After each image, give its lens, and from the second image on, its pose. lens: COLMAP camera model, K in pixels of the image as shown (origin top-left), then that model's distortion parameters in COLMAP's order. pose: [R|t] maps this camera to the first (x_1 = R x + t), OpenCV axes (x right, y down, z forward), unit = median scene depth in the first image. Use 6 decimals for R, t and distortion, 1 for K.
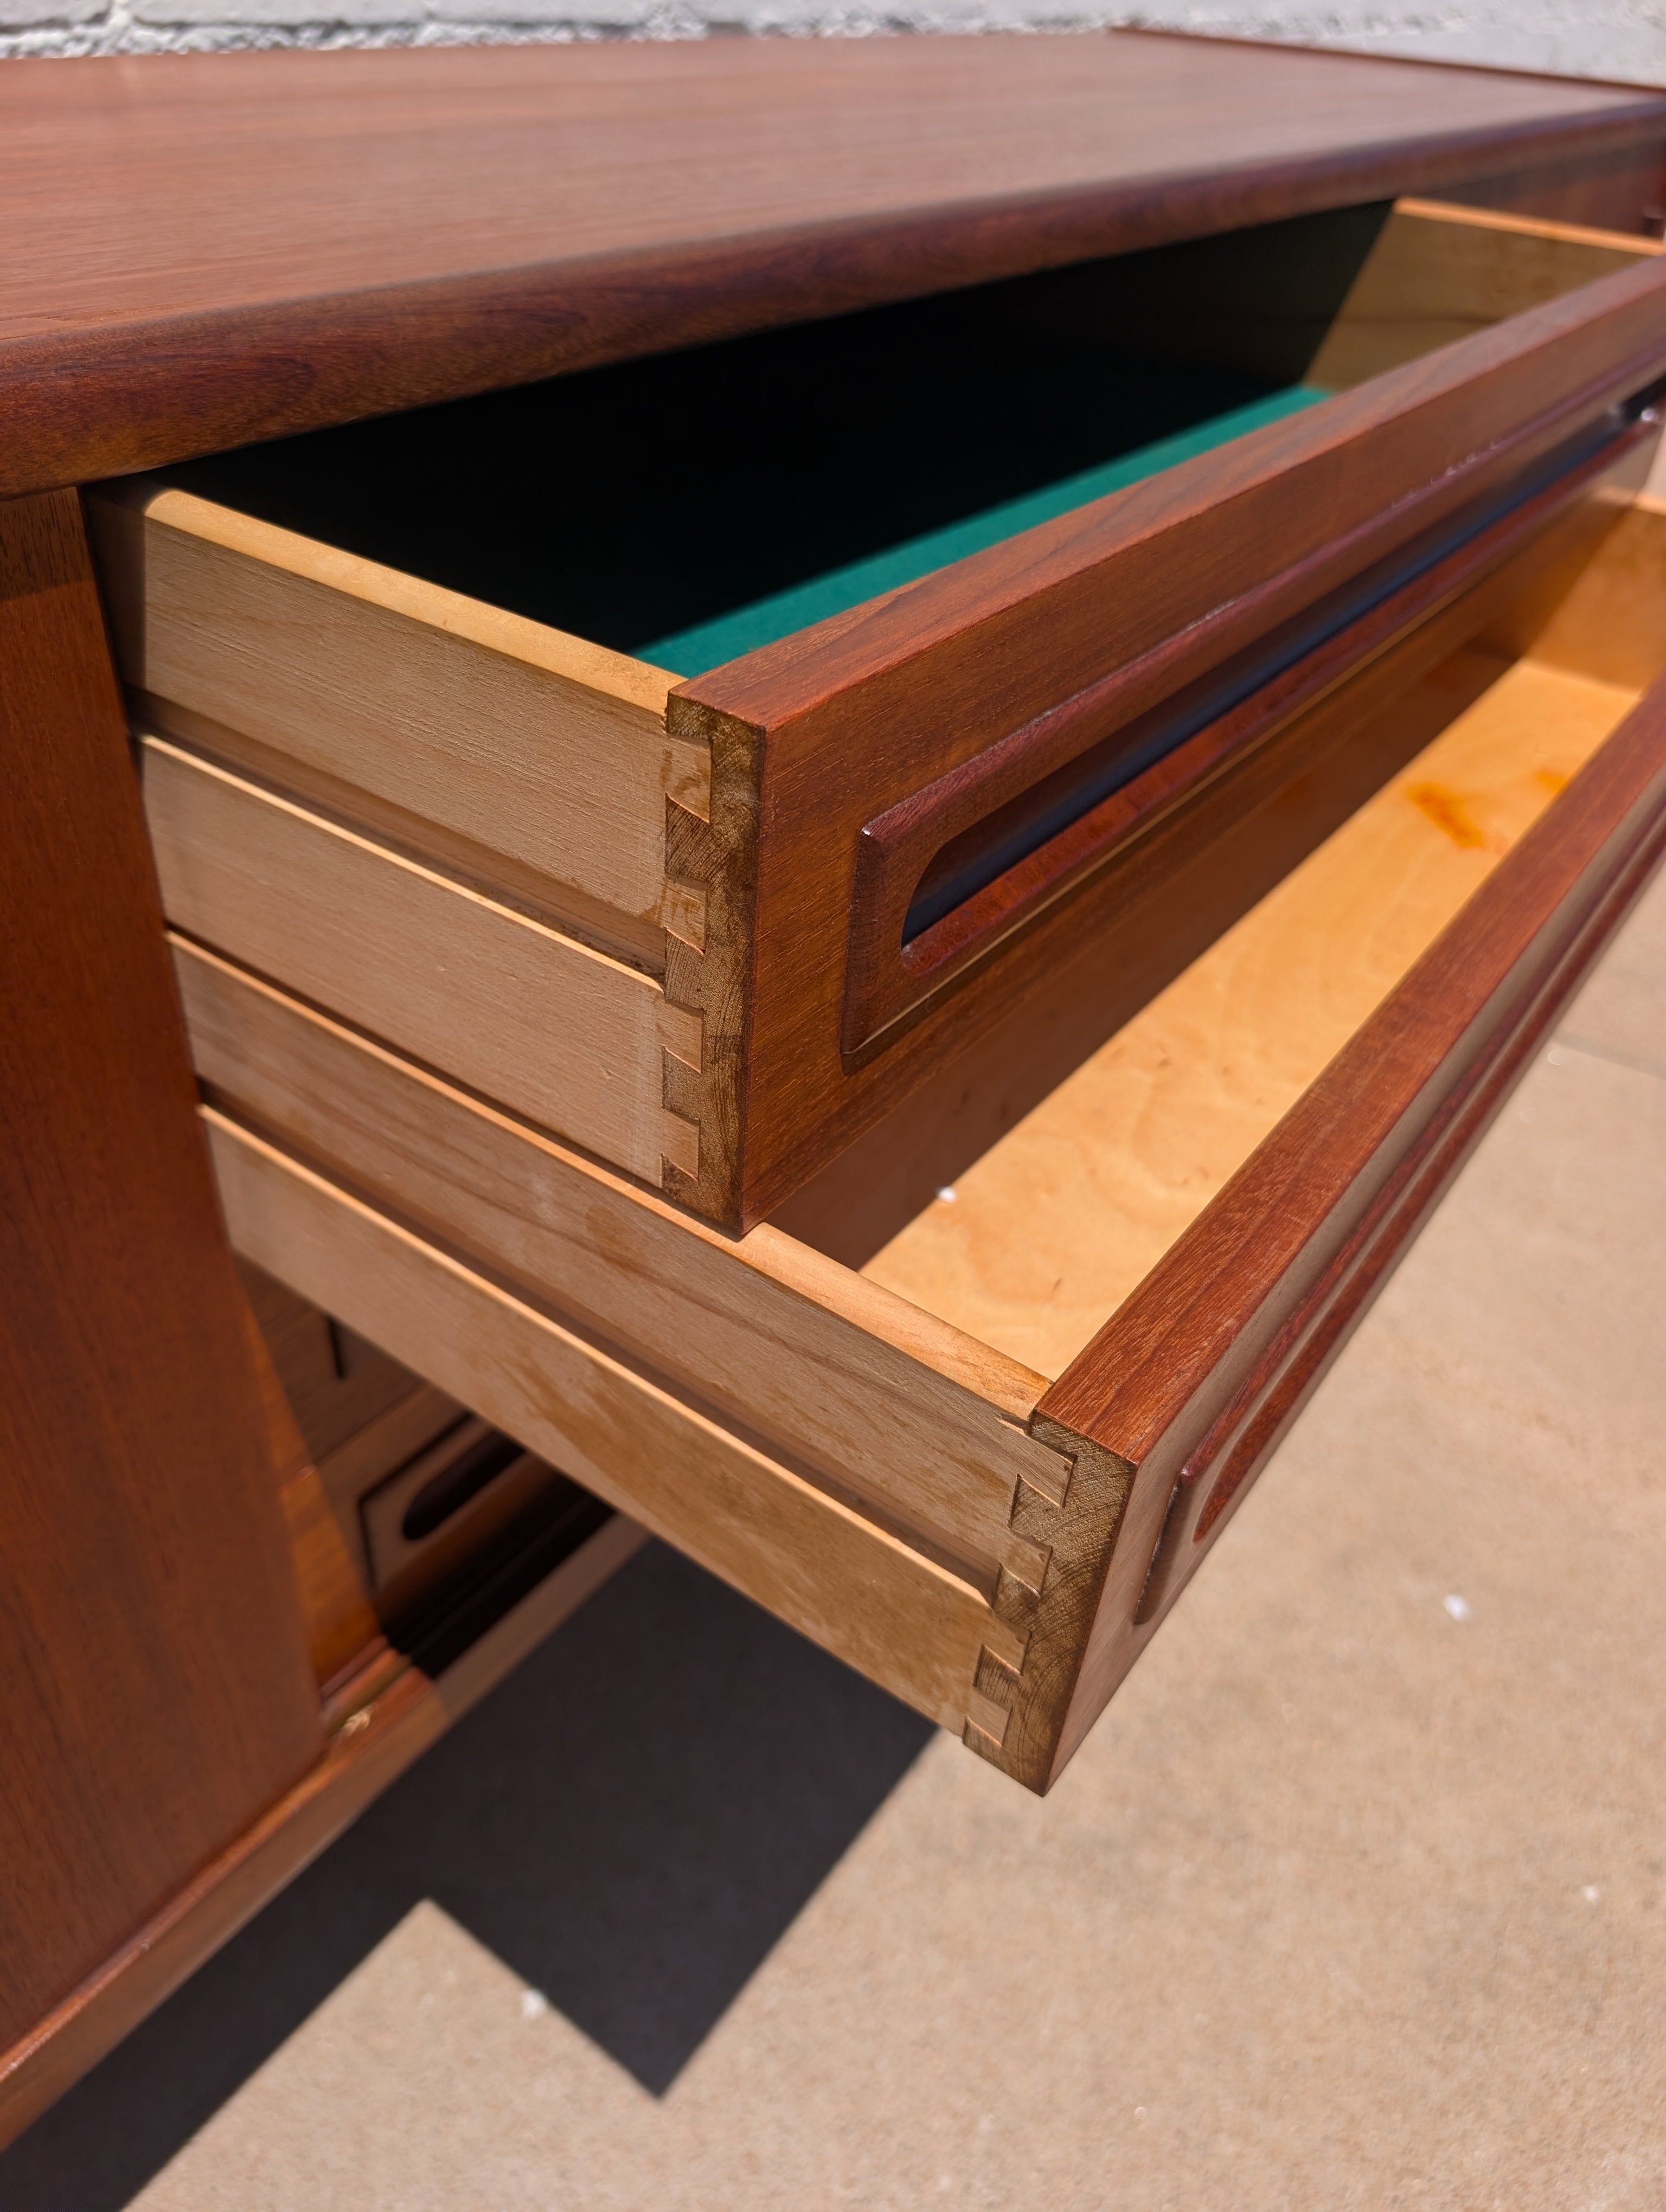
lens RADIAL K [[1666.7, 0, 817.1], [0, 1666.7, 1116.9], [0, 0, 1]] dist [-0.022070, 0.025928]
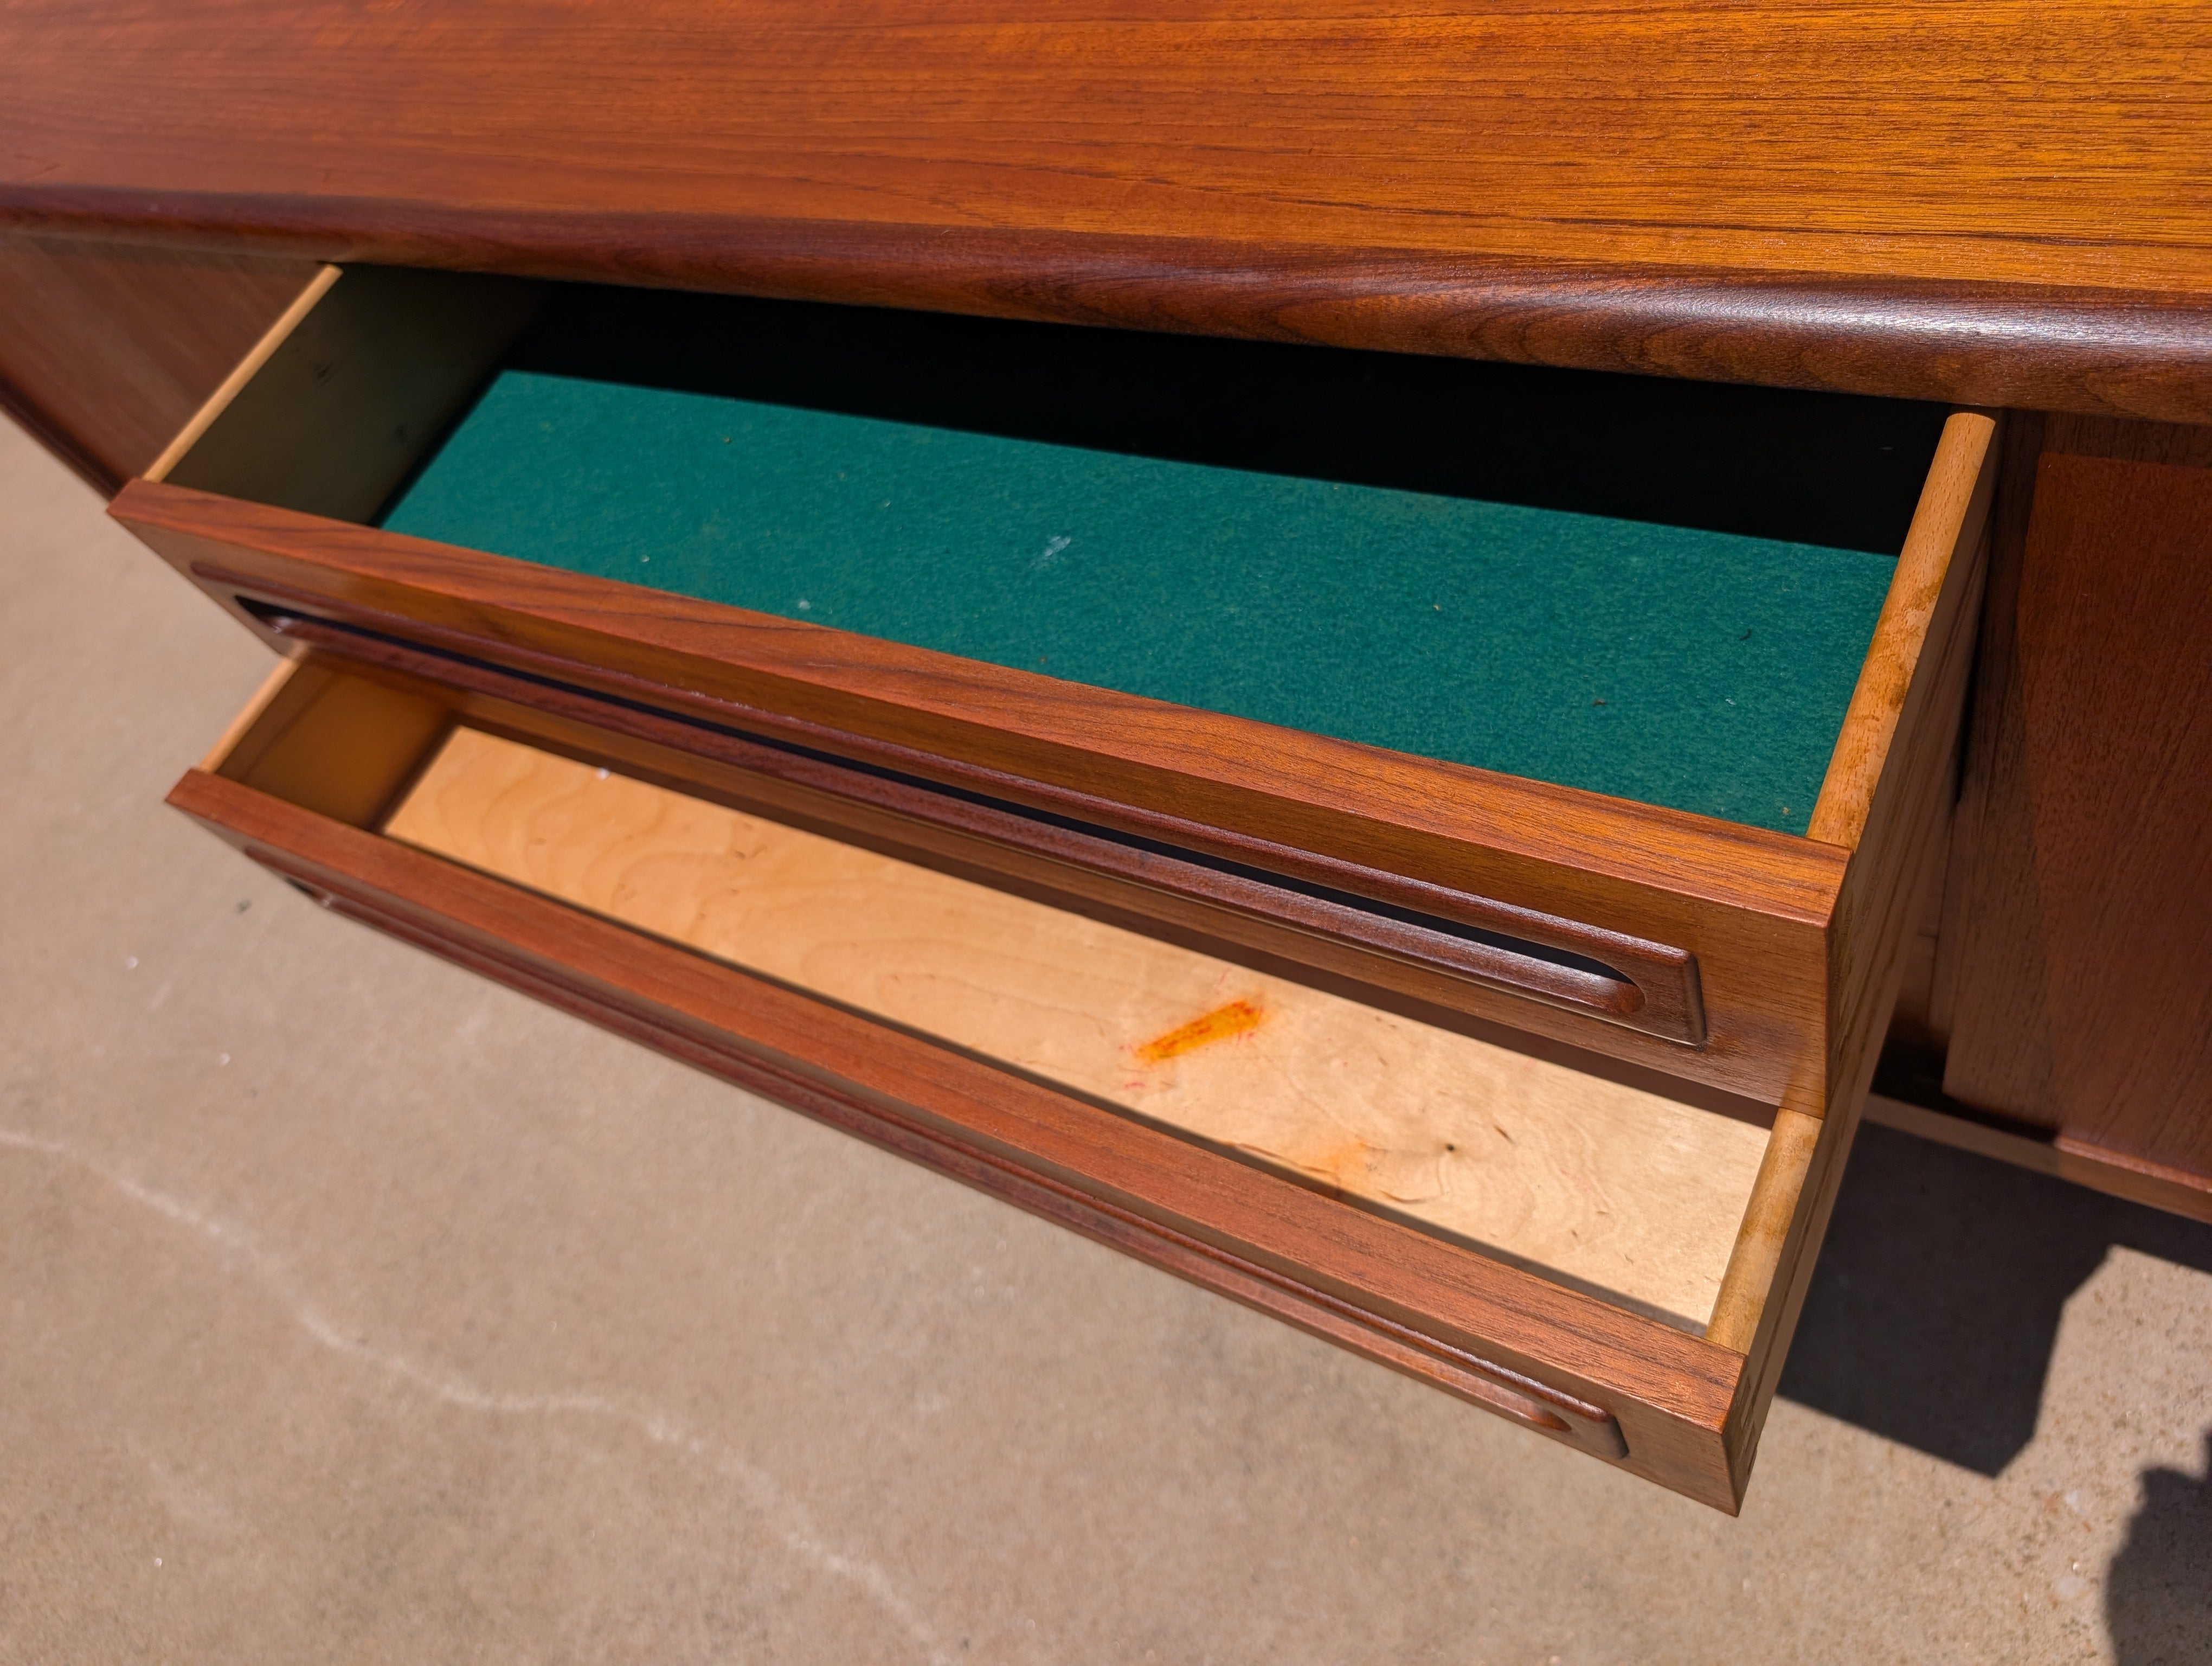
lens RADIAL K [[1666.7, 0, 1106.8], [0, 1666.7, 825.6], [0, 0, 1]] dist [-0.022070, 0.025928]
pose [[0.090824, 0.755996, -0.648245, 0.723959], [-0.258970, 0.646470, 0.717643, -0.727104], [0.961606, 0.102696, 0.254495, 0.617109]]
